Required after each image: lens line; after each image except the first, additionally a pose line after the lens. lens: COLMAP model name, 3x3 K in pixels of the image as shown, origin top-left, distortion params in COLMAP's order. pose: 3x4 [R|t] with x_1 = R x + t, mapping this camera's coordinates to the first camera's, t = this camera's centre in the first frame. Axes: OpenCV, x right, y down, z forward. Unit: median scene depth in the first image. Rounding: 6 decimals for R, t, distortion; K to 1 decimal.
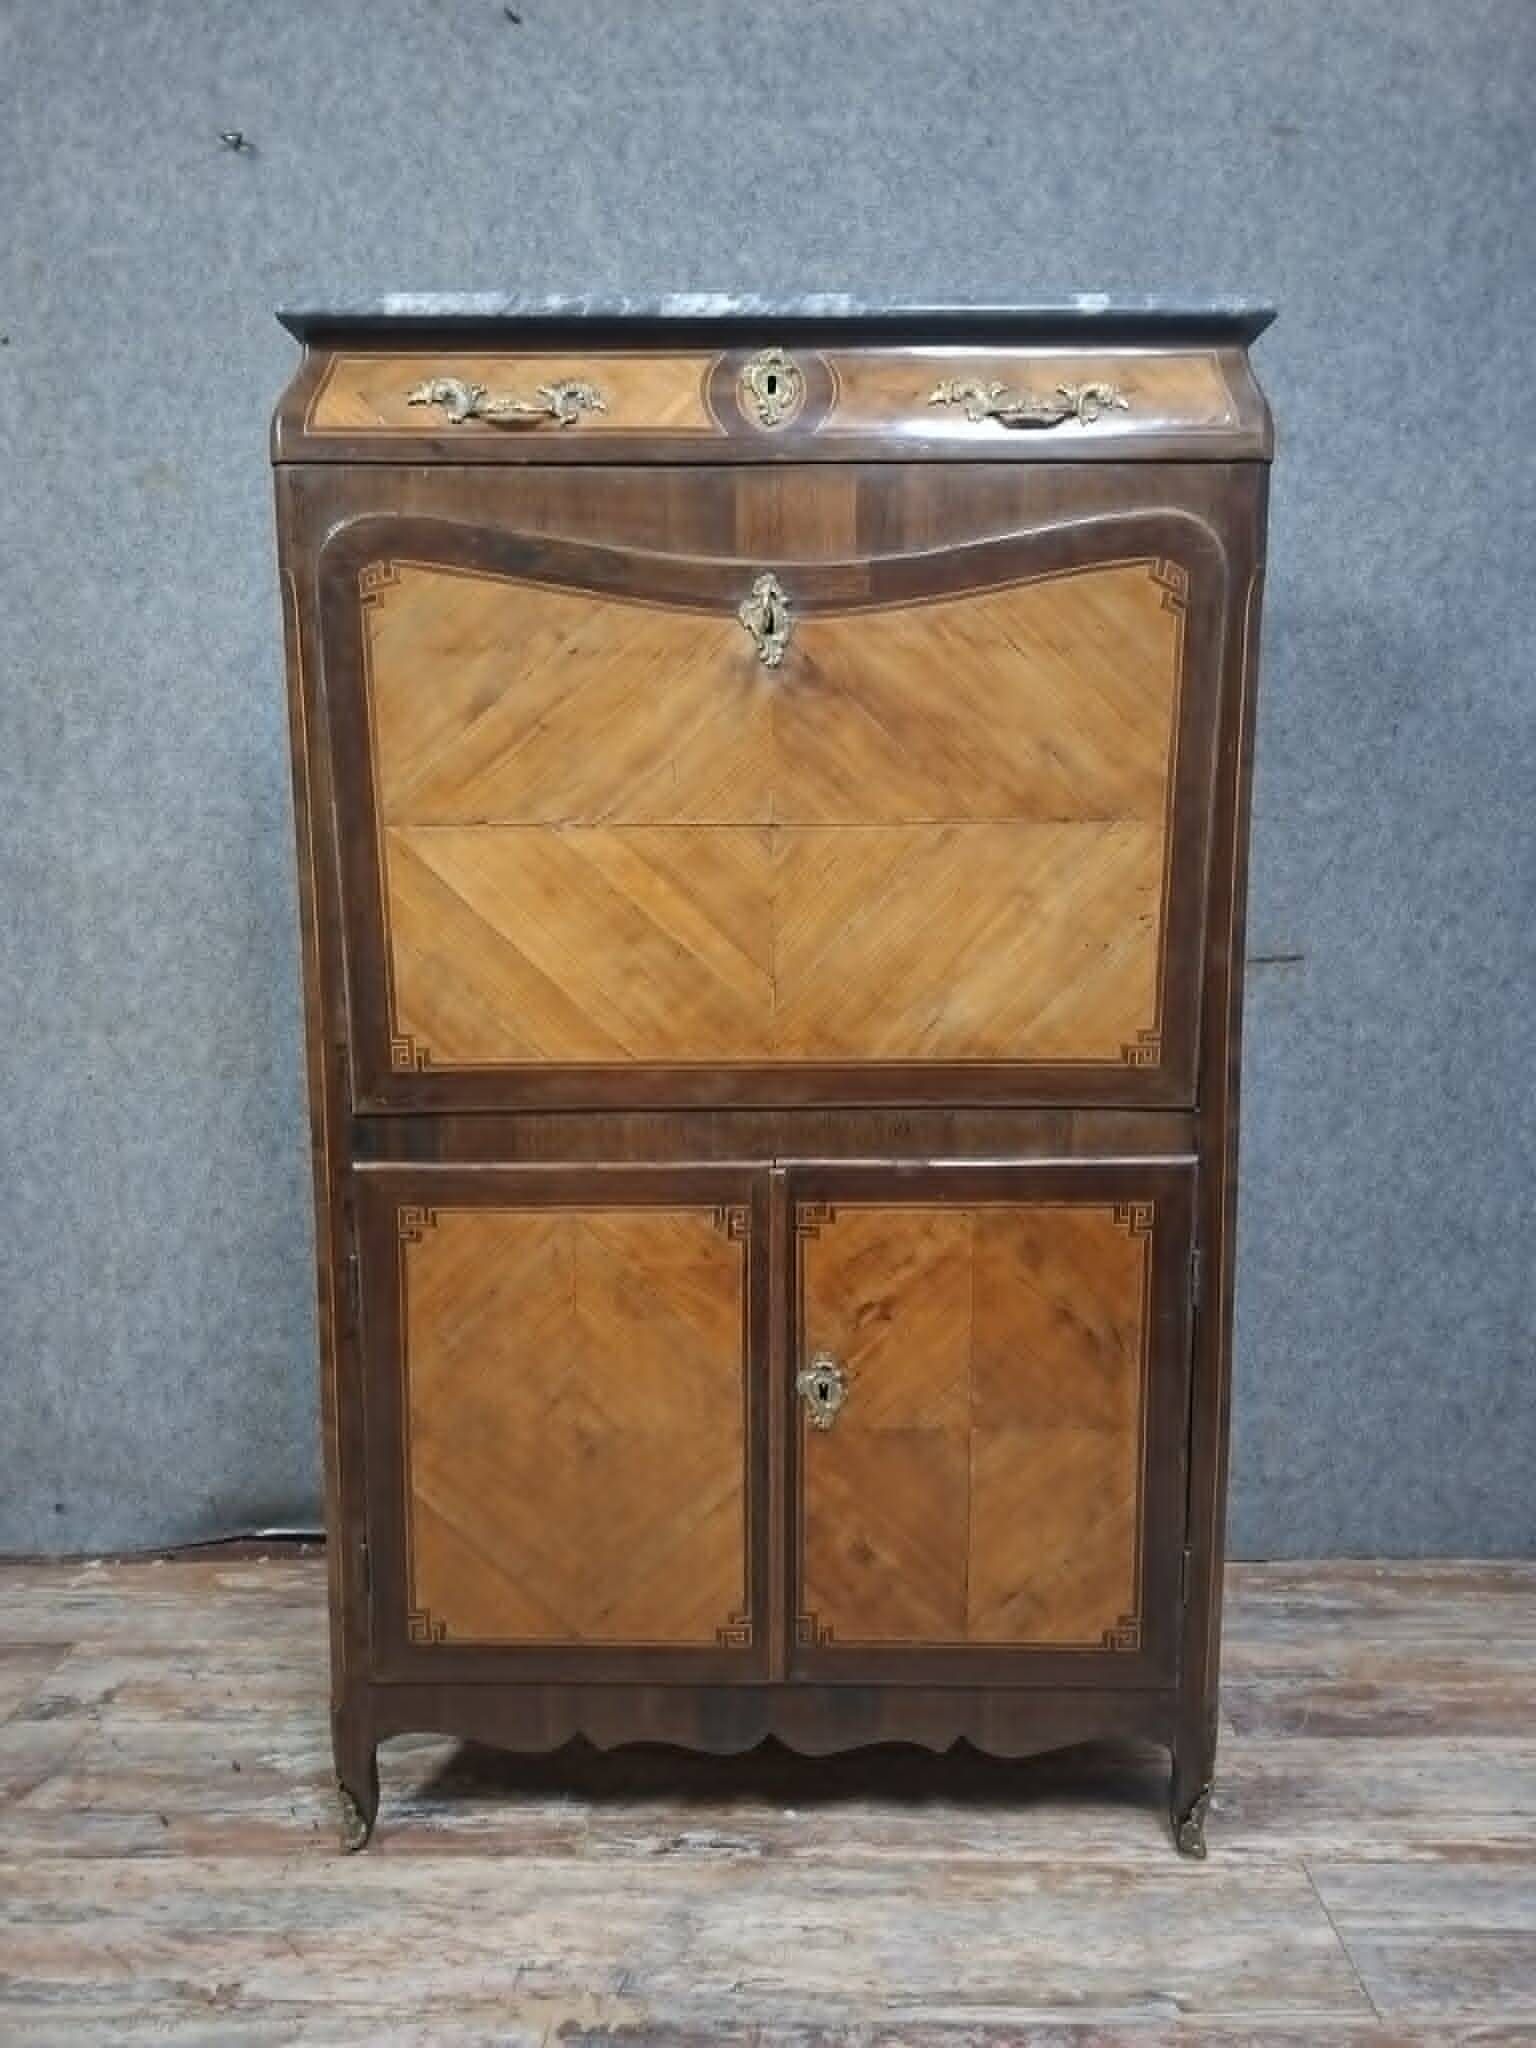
lens RADIAL K [[1433.0, 0, 776.4], [0, 1433.0, 1006.9], [0, 0, 1]] dist [0.040606, -0.040792]
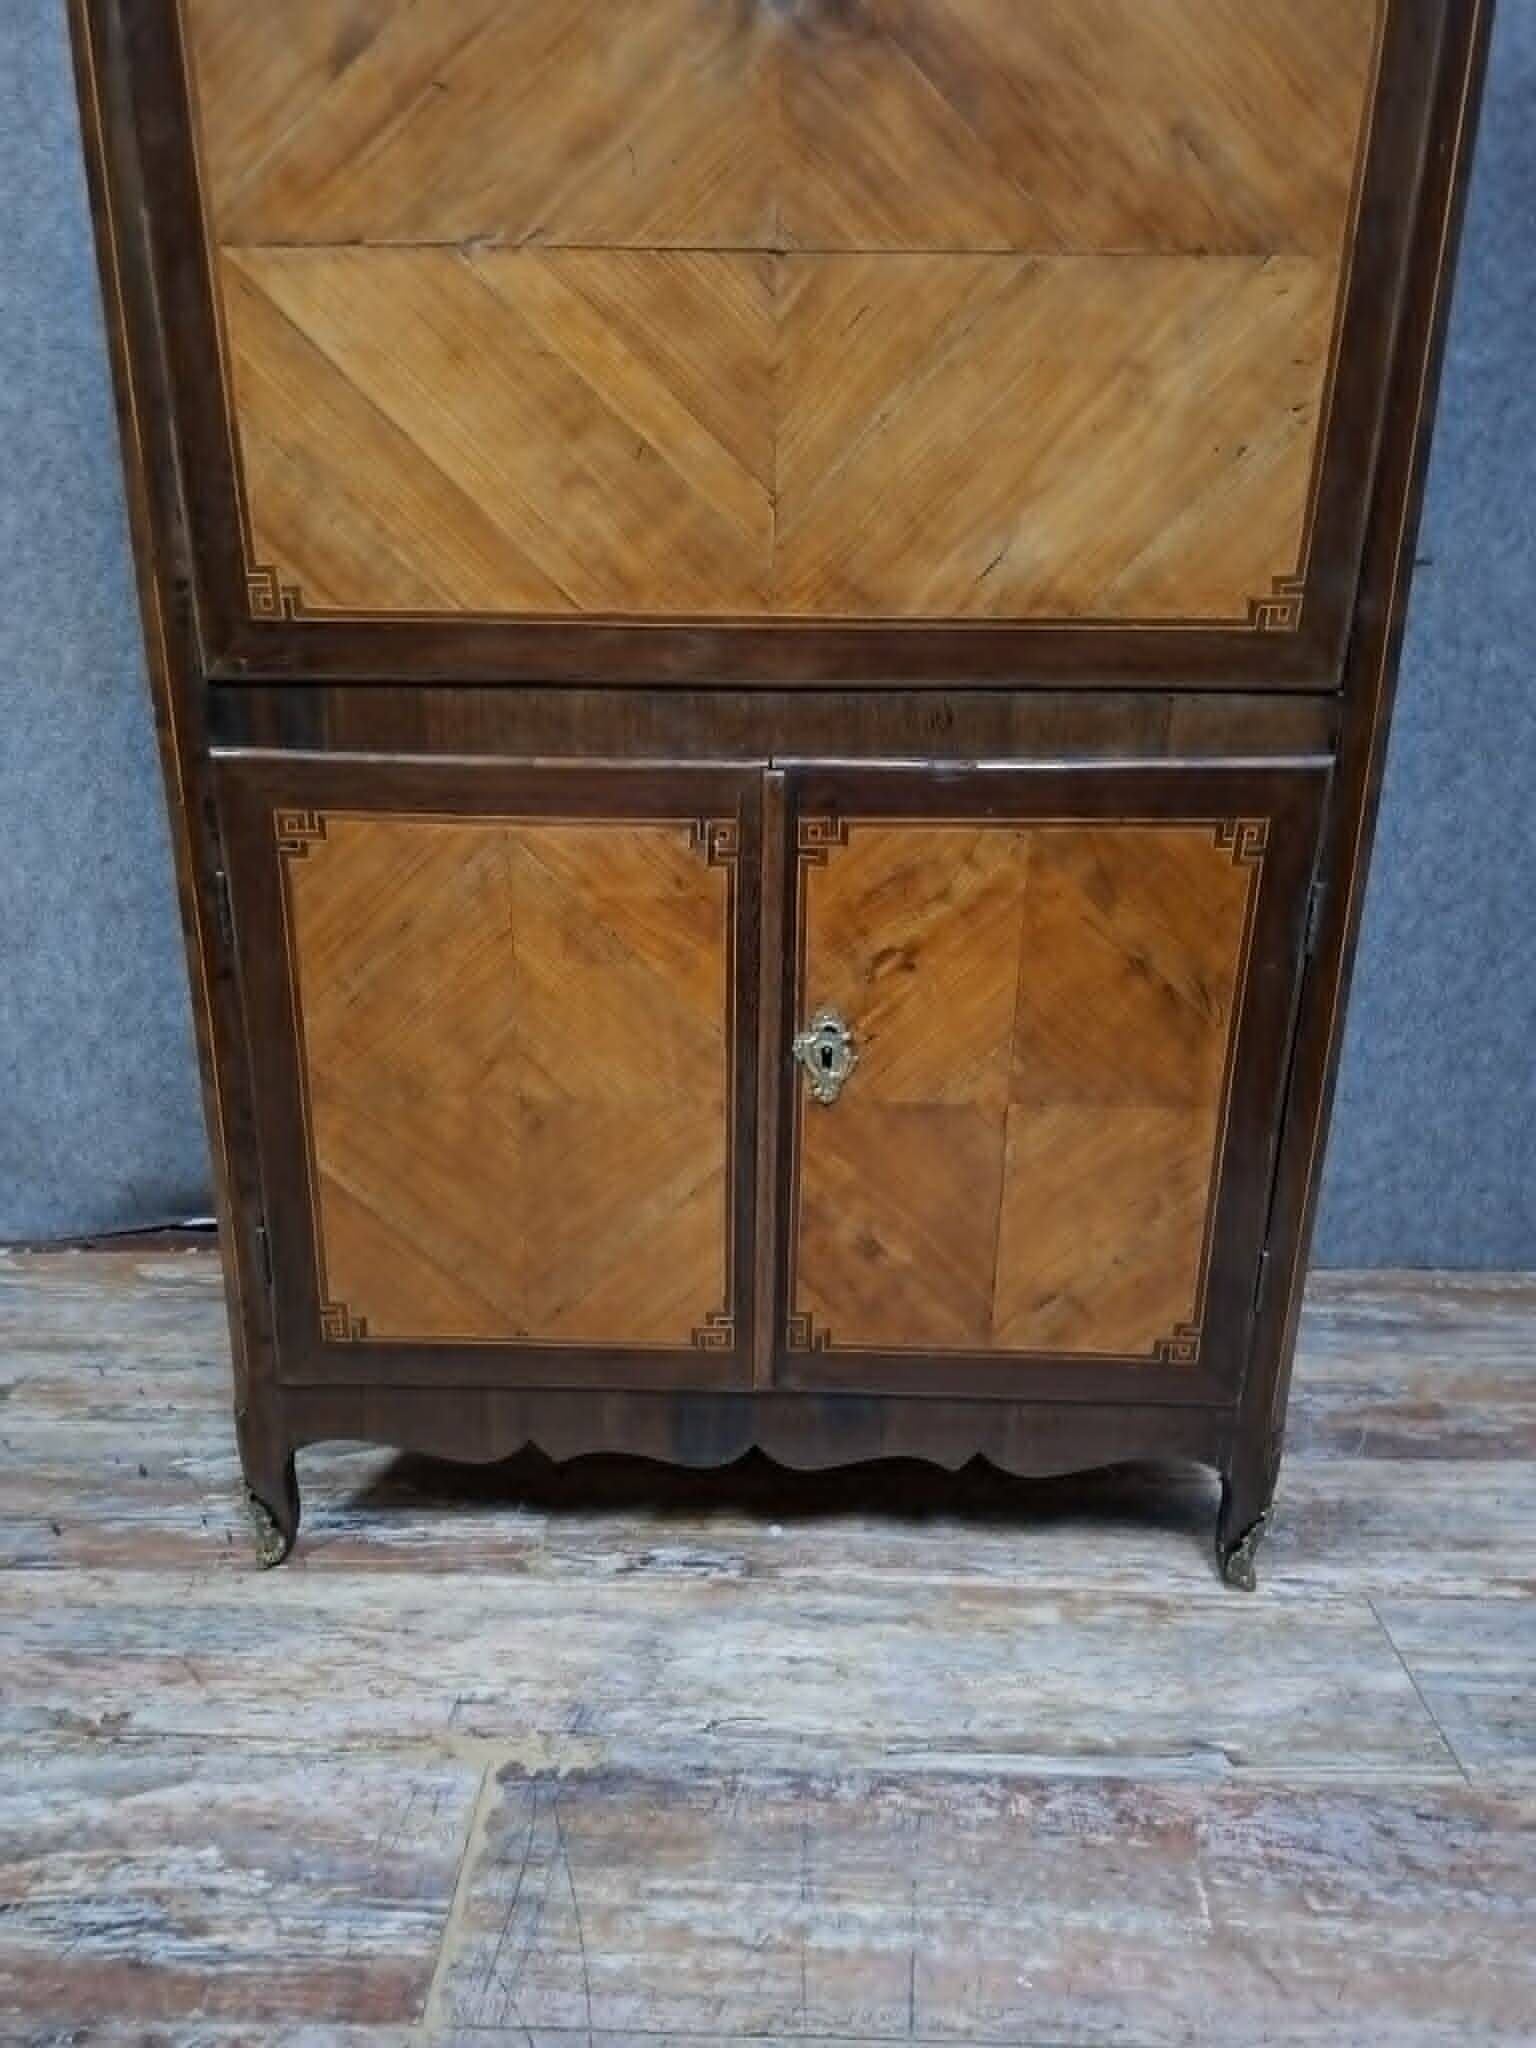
lens RADIAL K [[1433.0, 0, 769.3], [0, 1433.0, 1018.3], [0, 0, 1]] dist [0.040606, -0.040792]
pose [[0.999854, 0.016934, 0.002271, -0.001073], [-0.017055, 0.981293, 0.191761, 0.072835], [0.001019, -0.191772, 0.981439, 0.172121]]
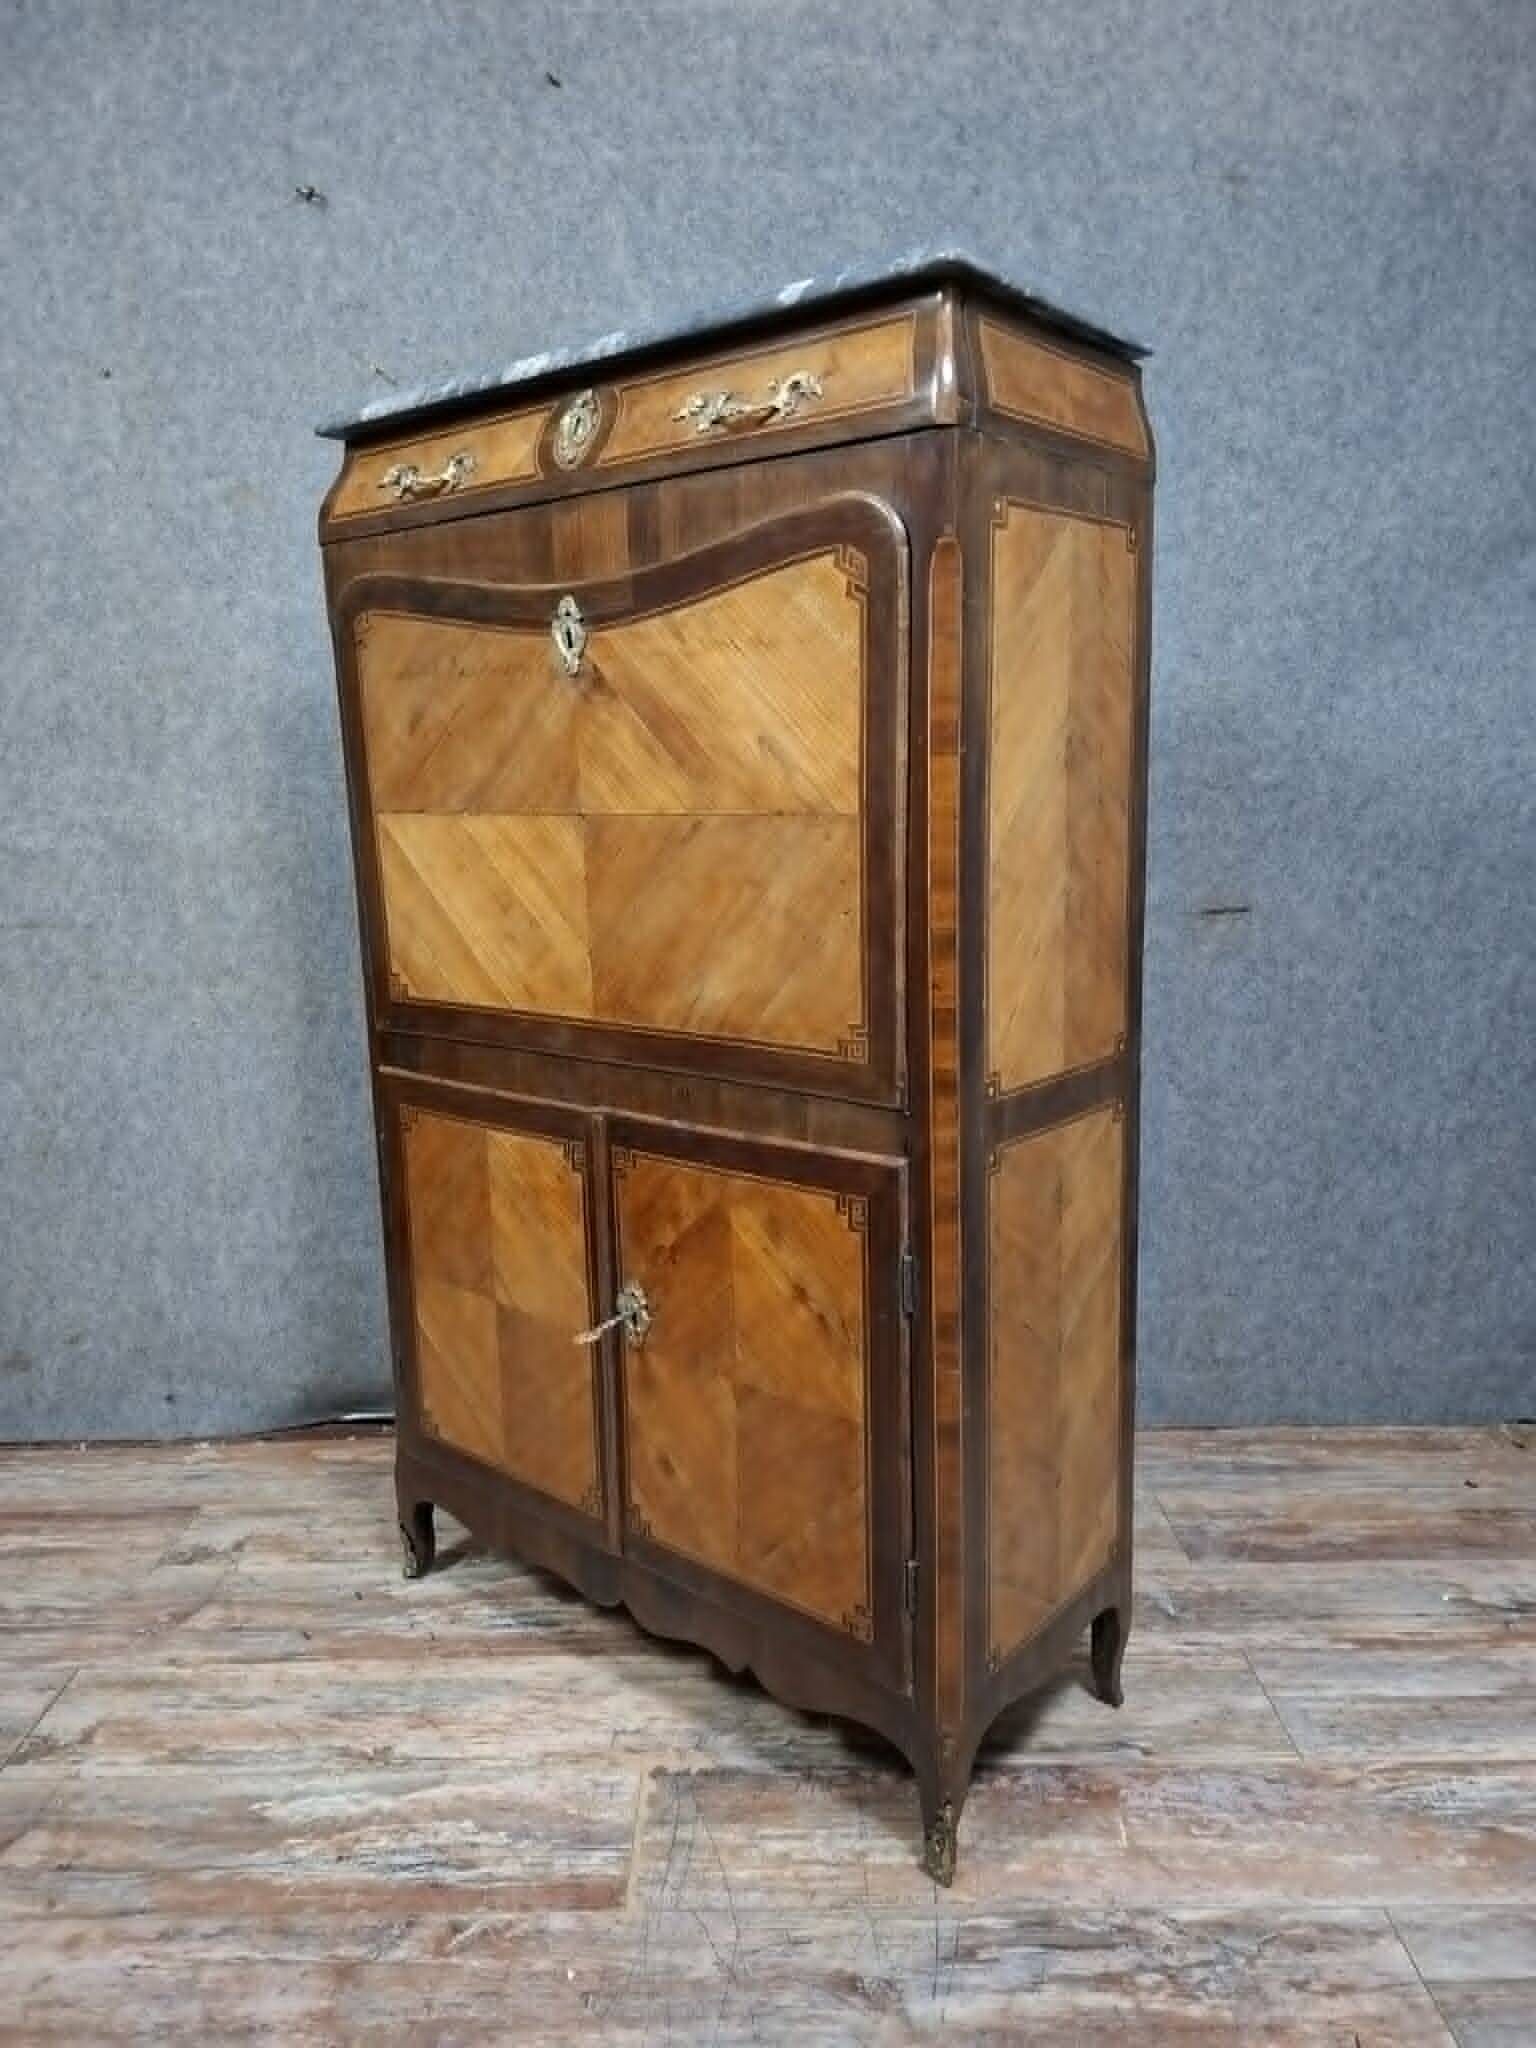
lens RADIAL K [[1433.0, 0, 748.8], [0, 1433.0, 1004.8], [0, 0, 1]] dist [0.040606, -0.040792]
pose [[0.999934, -0.010494, 0.004744, -0.043799], [0.010300, 0.999174, 0.039300, -0.007496], [-0.005152, -0.039249, 0.999216, -0.158830]]
